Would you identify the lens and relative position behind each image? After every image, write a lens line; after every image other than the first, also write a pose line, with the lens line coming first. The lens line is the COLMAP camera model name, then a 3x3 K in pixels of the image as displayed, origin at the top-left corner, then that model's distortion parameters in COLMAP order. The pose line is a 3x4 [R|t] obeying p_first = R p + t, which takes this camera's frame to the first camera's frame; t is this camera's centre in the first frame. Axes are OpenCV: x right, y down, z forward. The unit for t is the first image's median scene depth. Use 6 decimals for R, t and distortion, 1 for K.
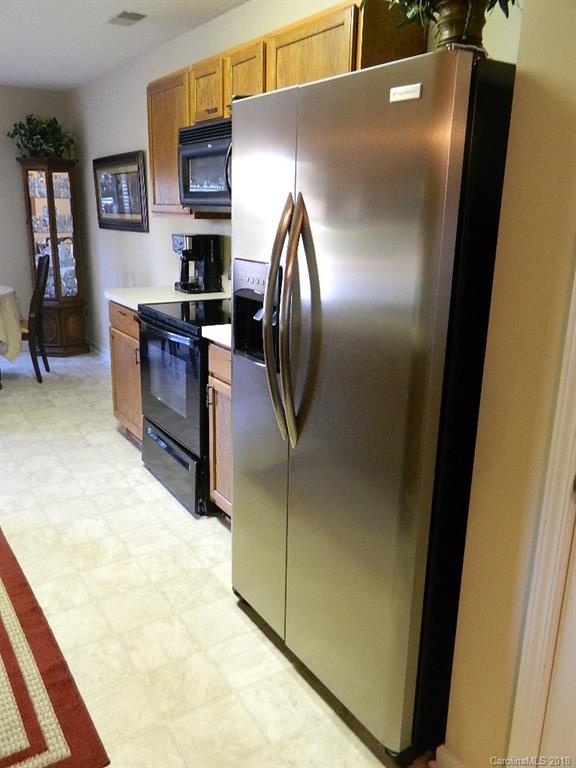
lens RADIAL K [[635.3, 0, 288.0], [0, 635.3, 384.0], [0, 0, 1]] dist [0.000250, -0.001330]
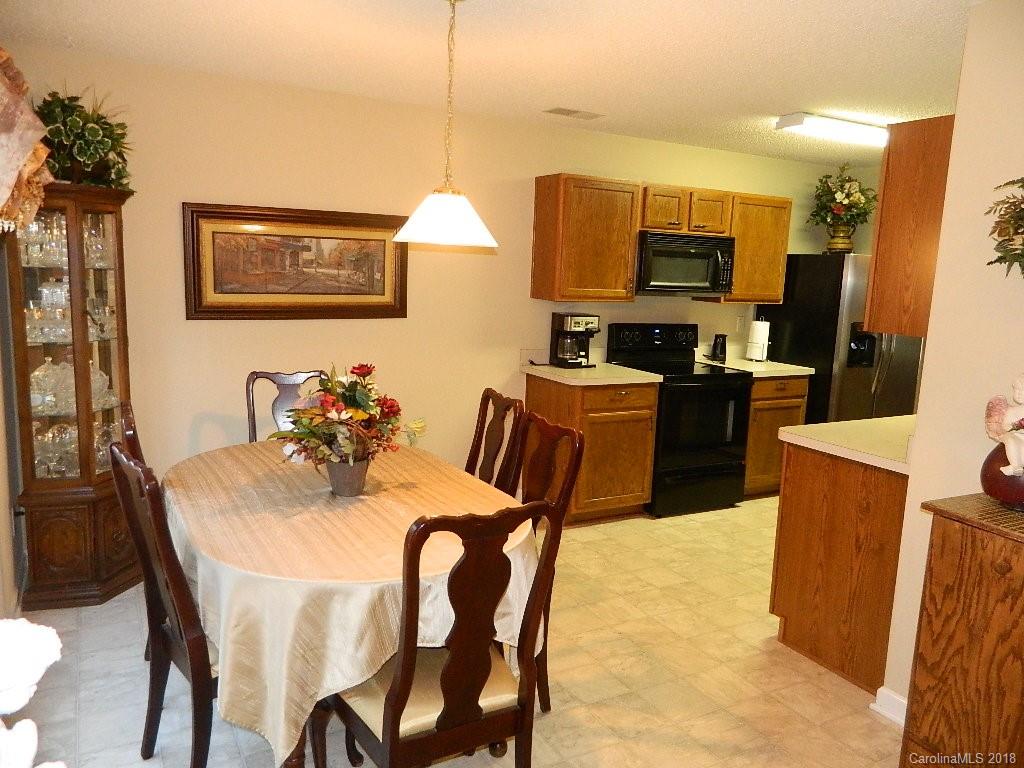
lens RADIAL K [[753.9, 0, 508.2], [0, 753.9, 377.1], [0, 0, 1]] dist [0.005916, 0.005071]
pose [[0.076256, -0.159660, 0.984222, -1.626884], [0.231670, 0.962920, 0.138255, -0.381762], [-0.969801, 0.217472, 0.110417, 1.129276]]
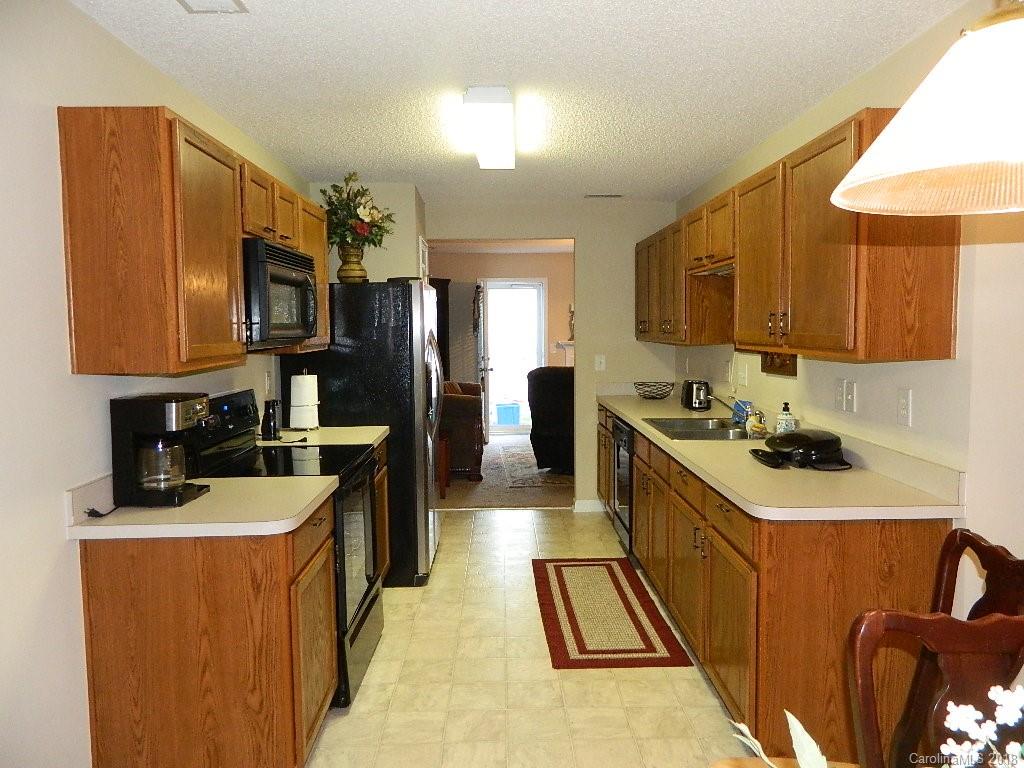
lens RADIAL K [[754.1, 0, 512.0], [0, 754.1, 384.0], [0, 0, 1]] dist [0.000645, 0.001017]
pose [[-0.852379, -0.050727, 0.520459, -0.835374], [0.136117, 0.939451, 0.314489, -0.461803], [-0.504899, 0.338907, -0.793864, 1.540733]]
